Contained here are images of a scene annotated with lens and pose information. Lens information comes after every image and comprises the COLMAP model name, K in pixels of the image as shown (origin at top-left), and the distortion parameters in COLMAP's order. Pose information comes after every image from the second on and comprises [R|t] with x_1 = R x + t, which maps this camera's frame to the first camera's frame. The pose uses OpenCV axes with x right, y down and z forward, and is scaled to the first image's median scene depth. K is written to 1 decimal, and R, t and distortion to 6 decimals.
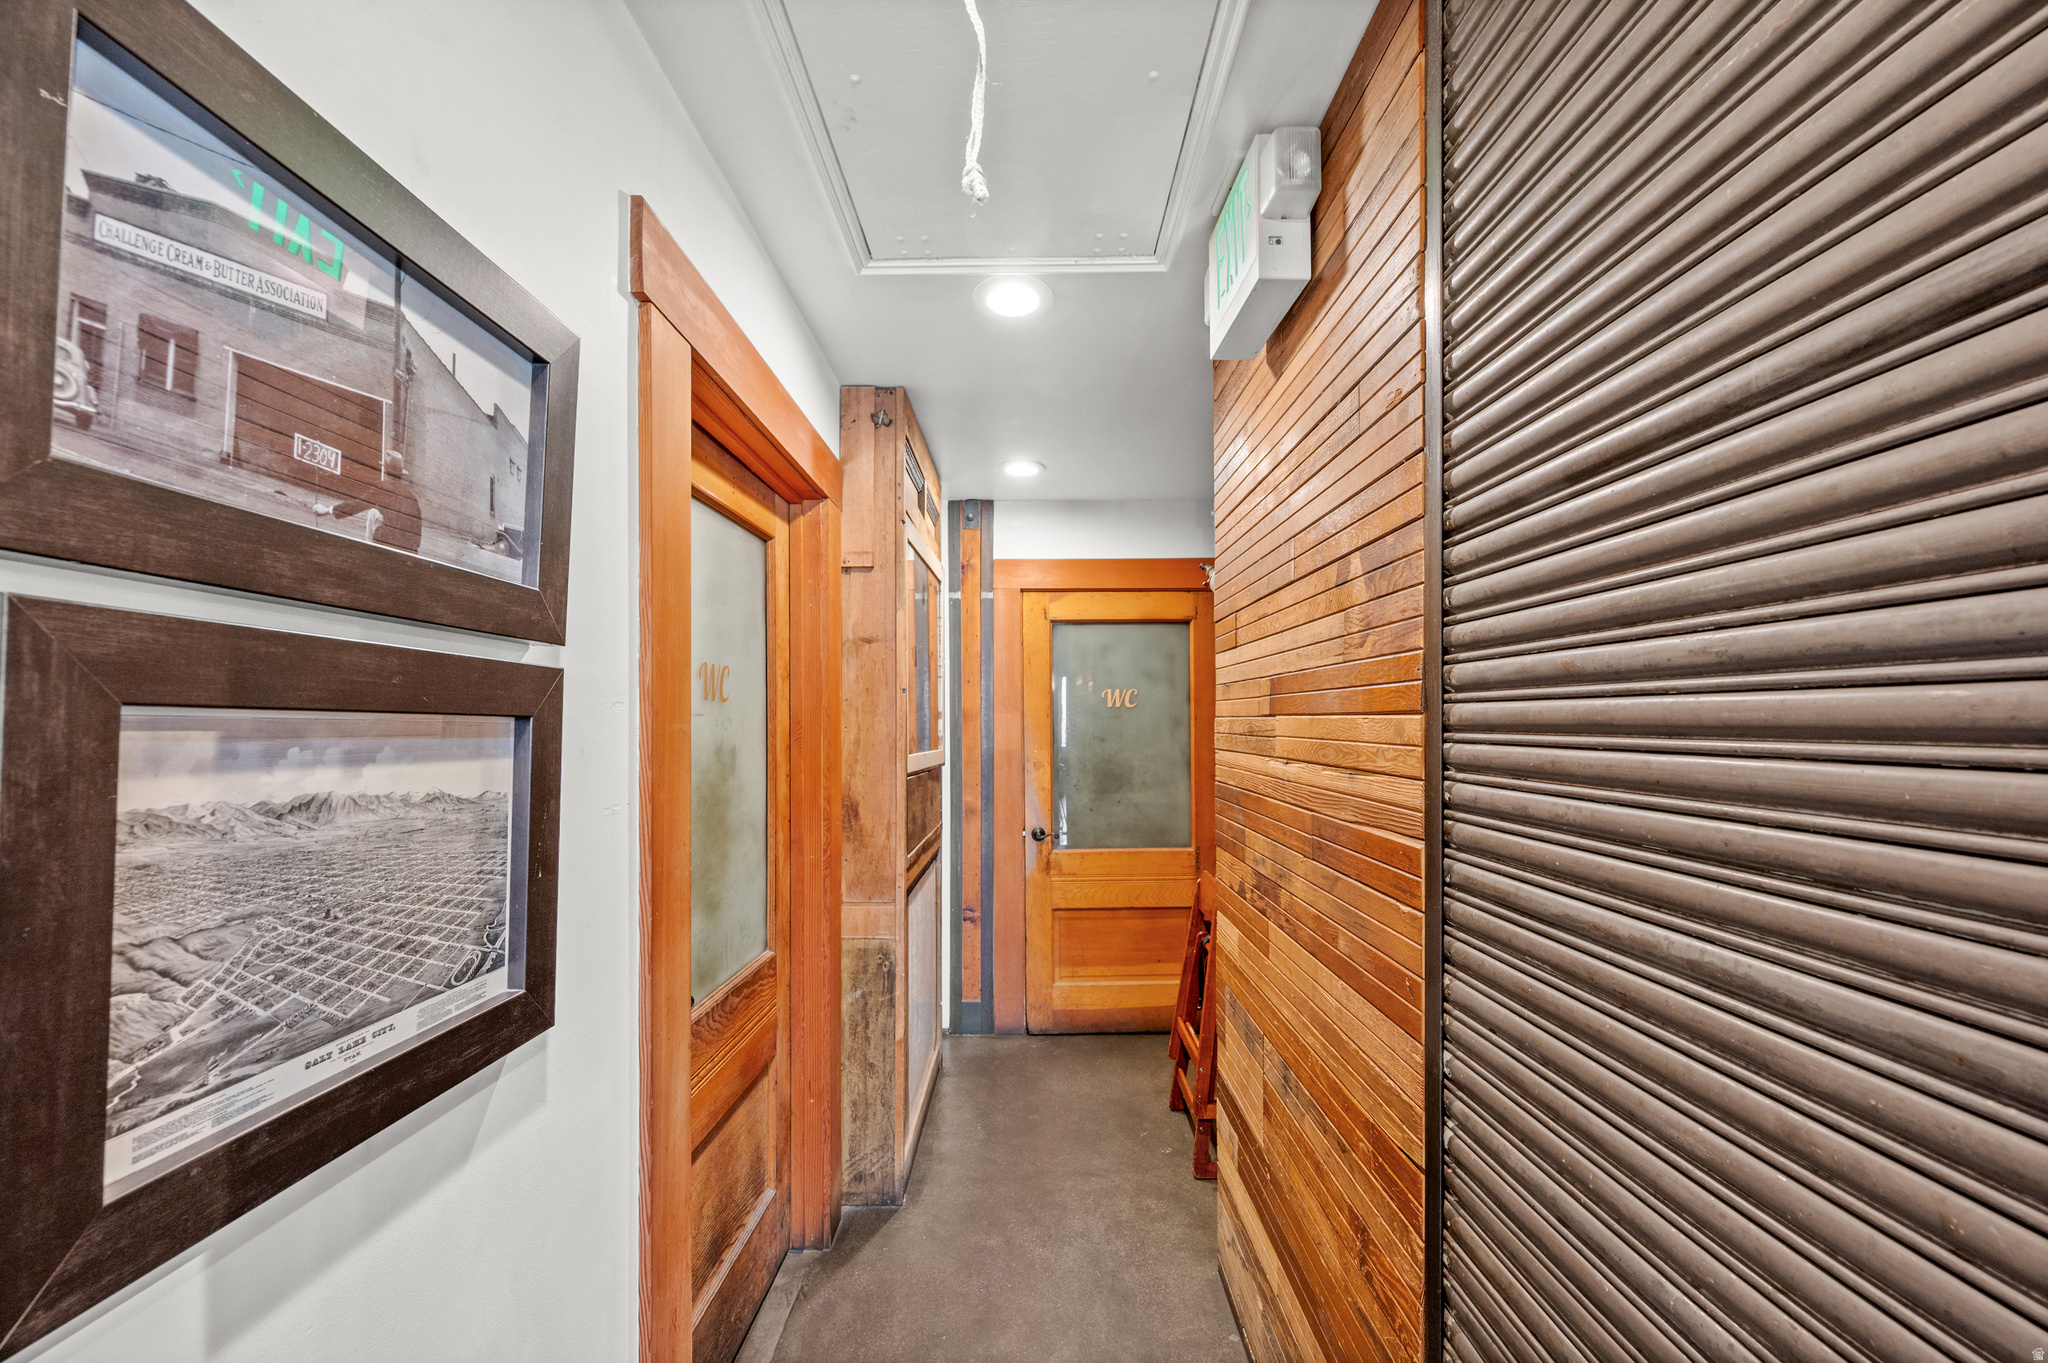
lens RADIAL K [[824.8, 0, 1032.5], [0, 824.8, 739.0], [0, 0, 1]] dist [-0.000024, -0.000013]
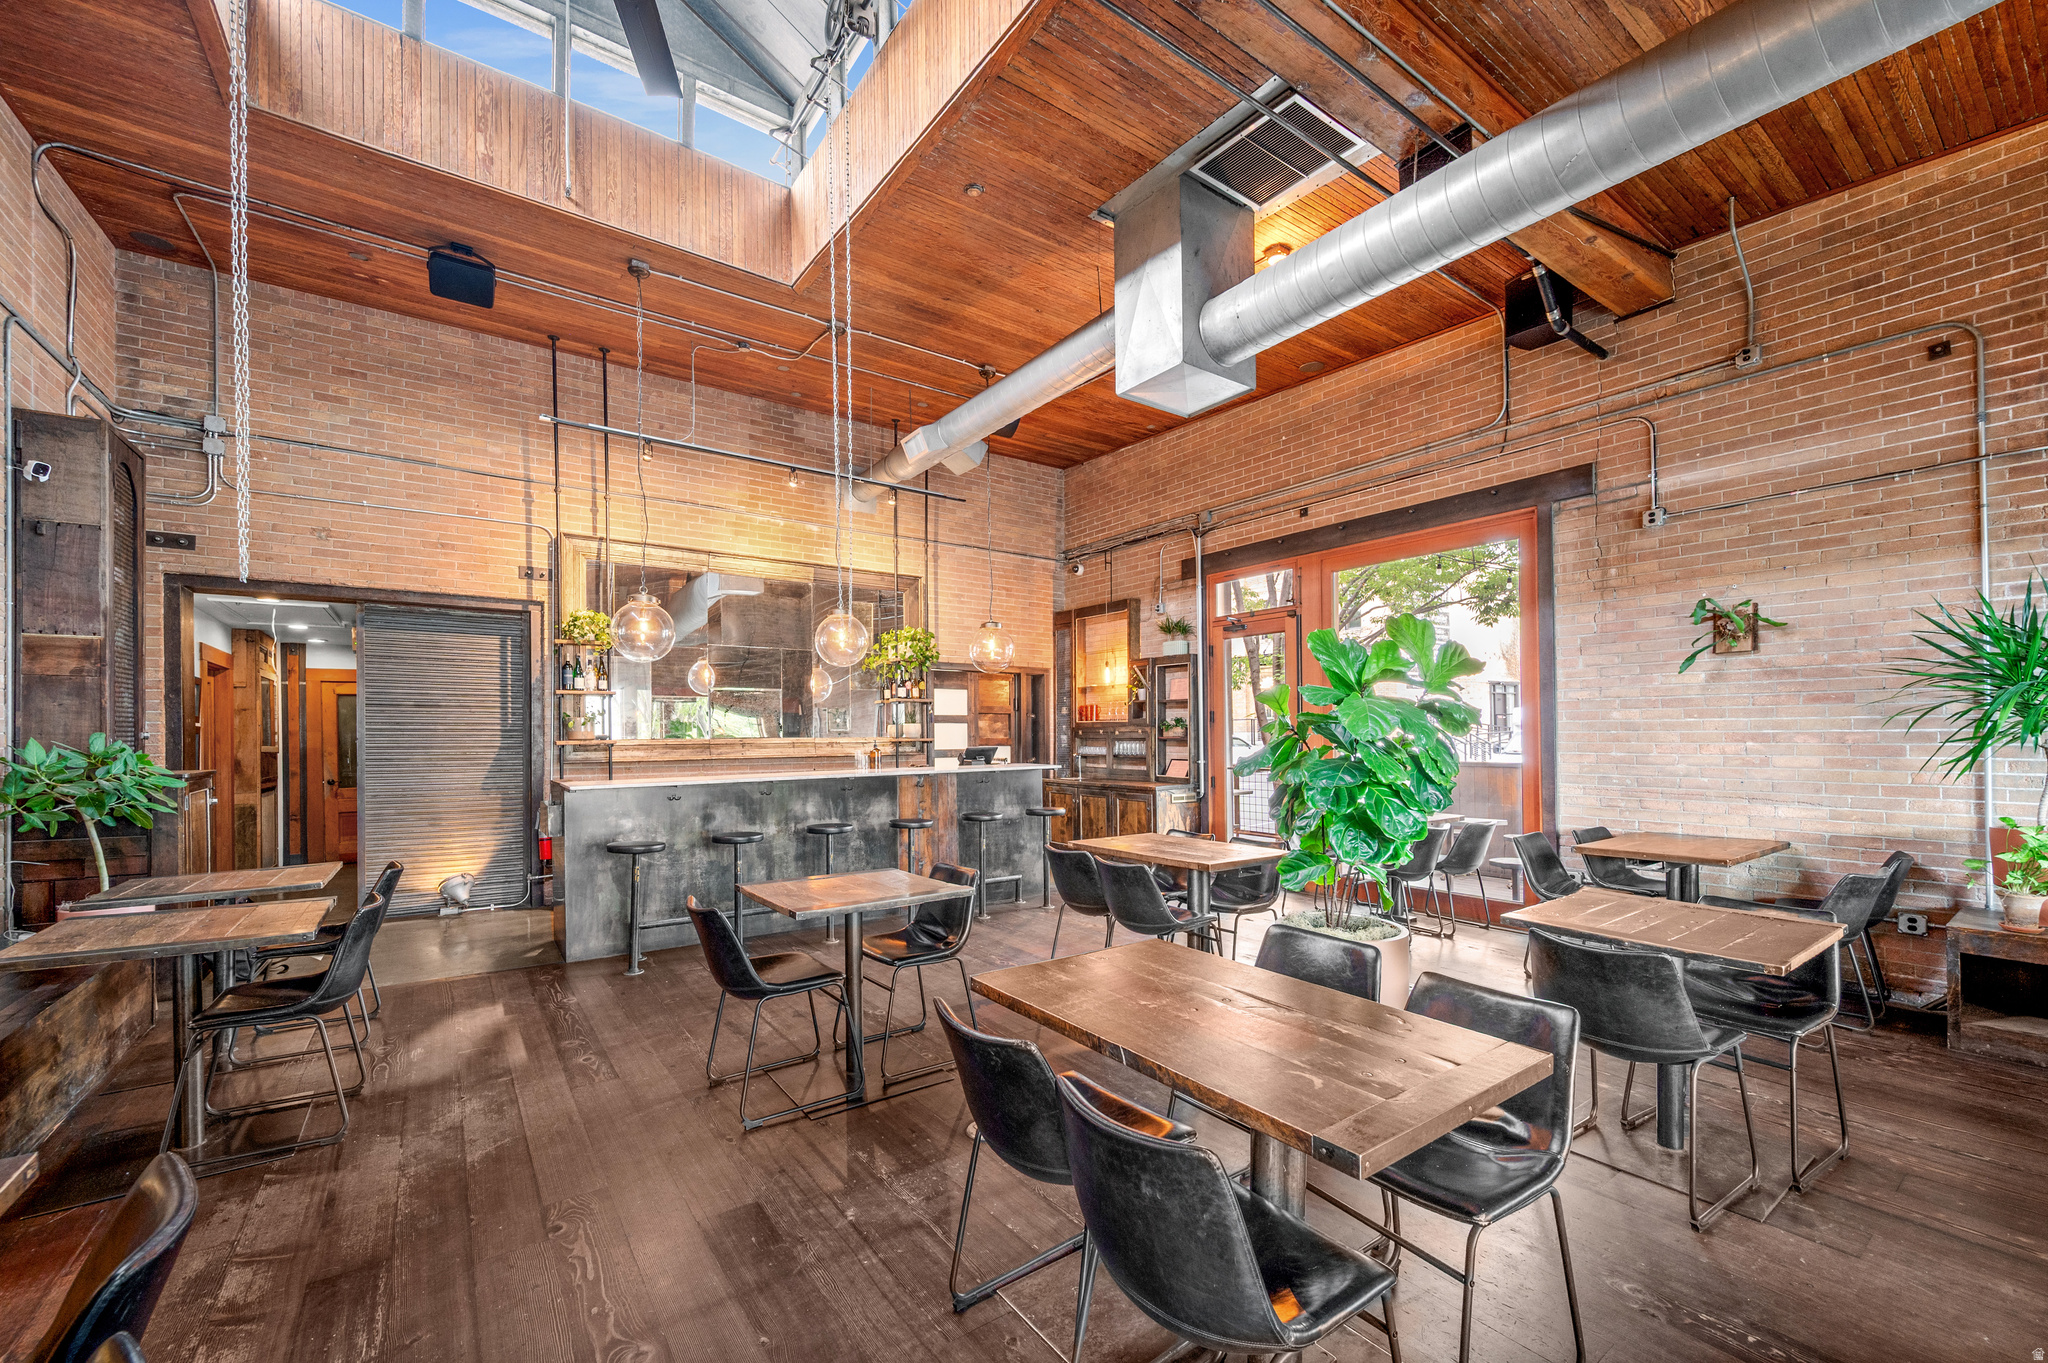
lens RADIAL K [[824.8, 0, 1032.5], [0, 824.8, 739.0], [0, 0, 1]] dist [-0.000024, -0.000013]
pose [[0.812070, -0.002507, 0.583555, 0.421602], [0.005566, 0.999979, -0.003450, 0.014274], [-0.583533, 0.006050, 0.812067, -3.431199]]
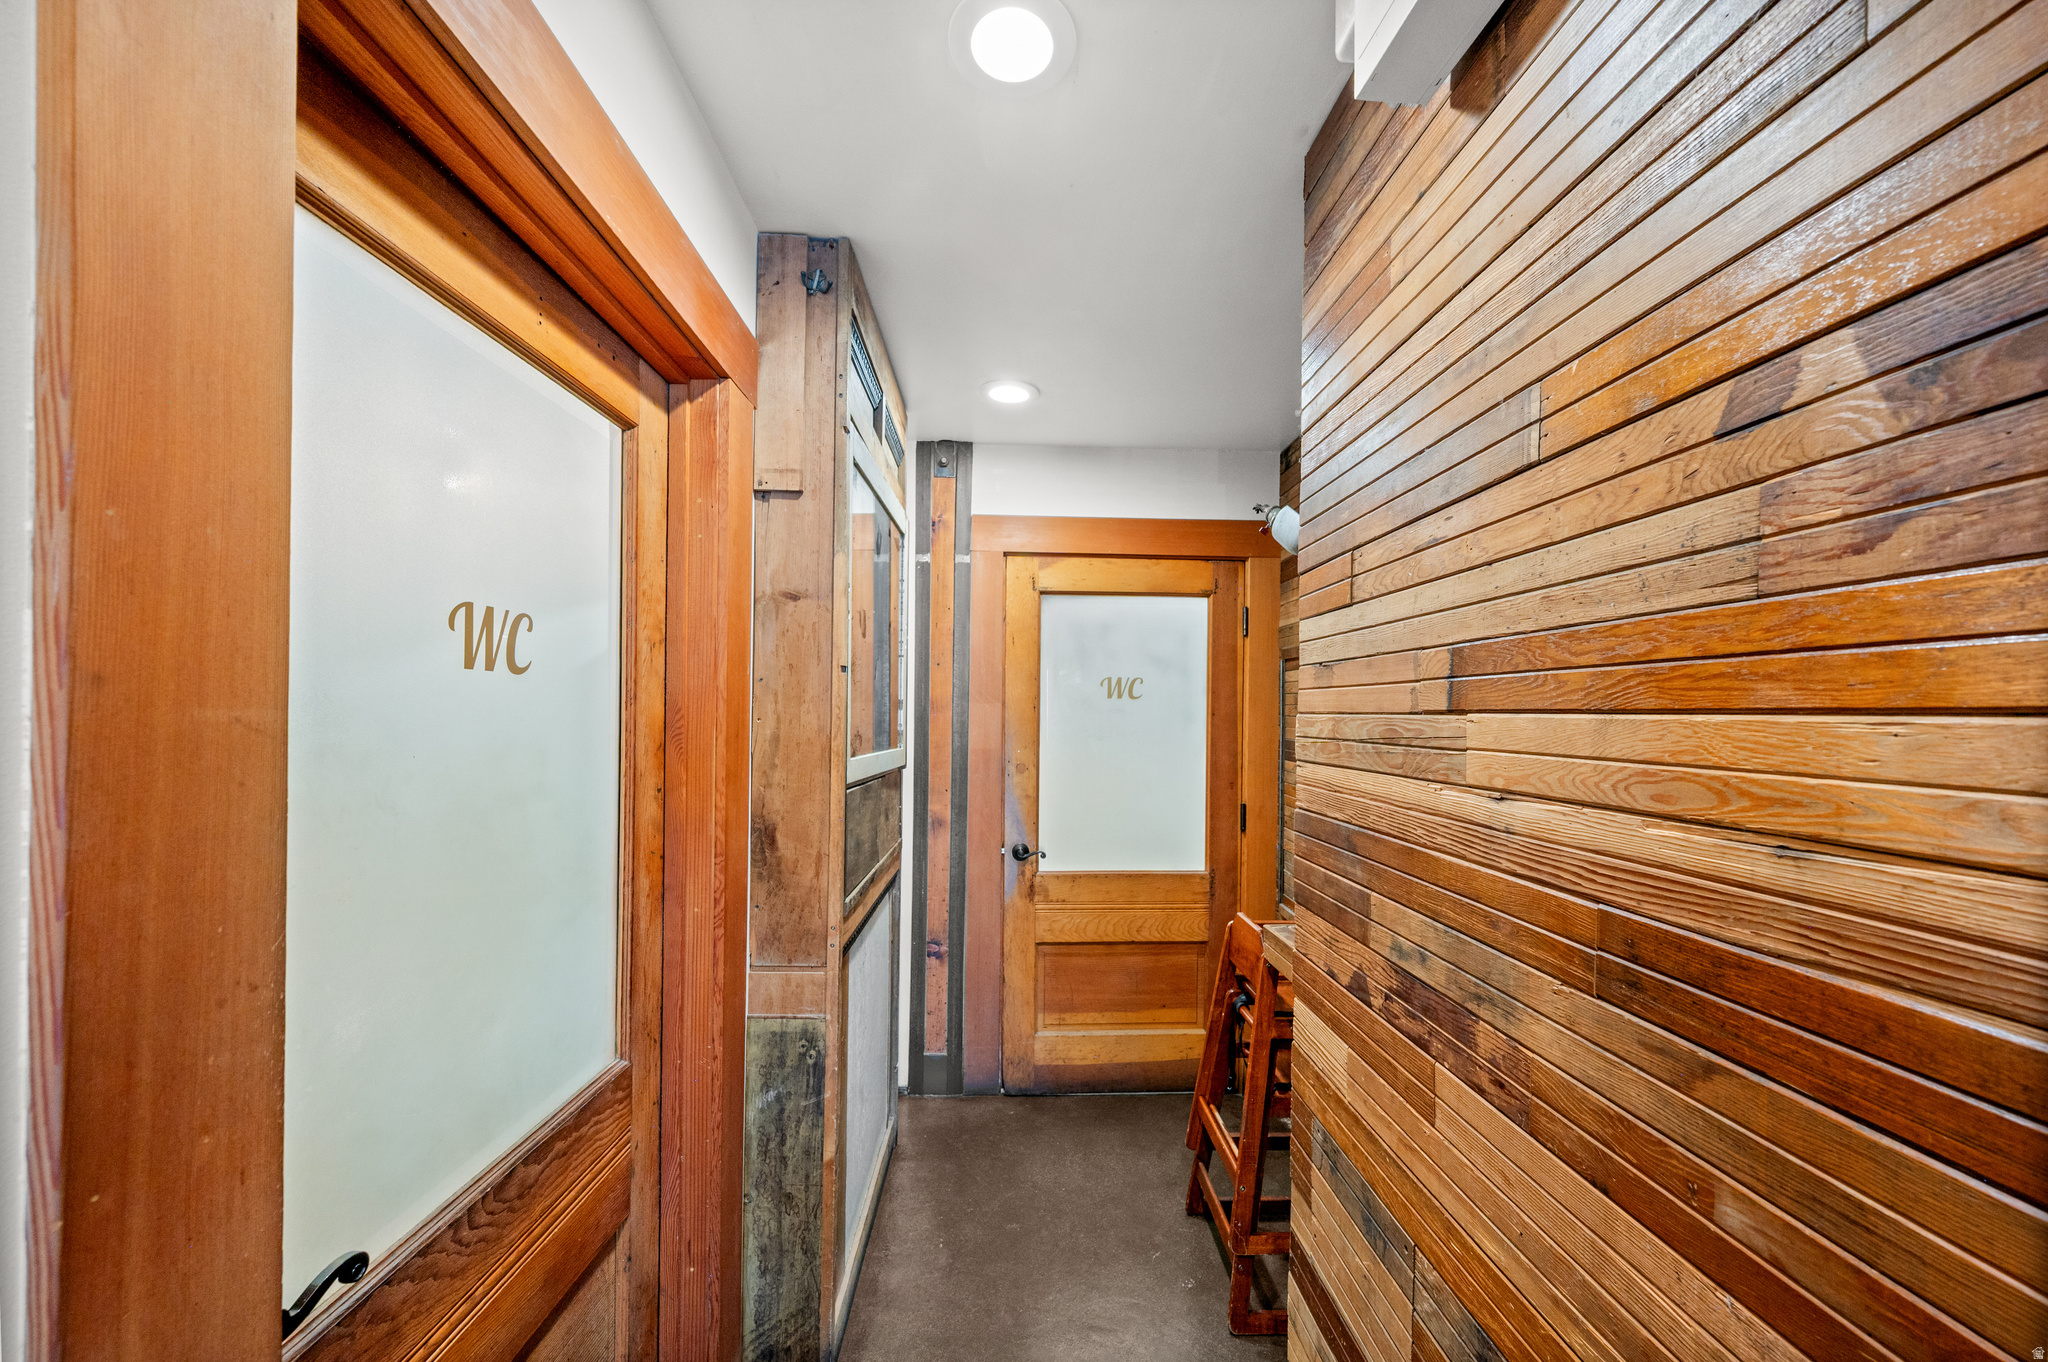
lens RADIAL K [[824.8, 0, 1032.5], [0, 824.8, 738.5], [0, 0, 1]] dist [-0.000024, -0.000013]
pose [[0.999323, 0.016352, 0.032963, -0.015693], [-0.016619, 0.999831, 0.007864, -0.006467], [-0.032829, -0.008406, 0.999426, 0.285296]]
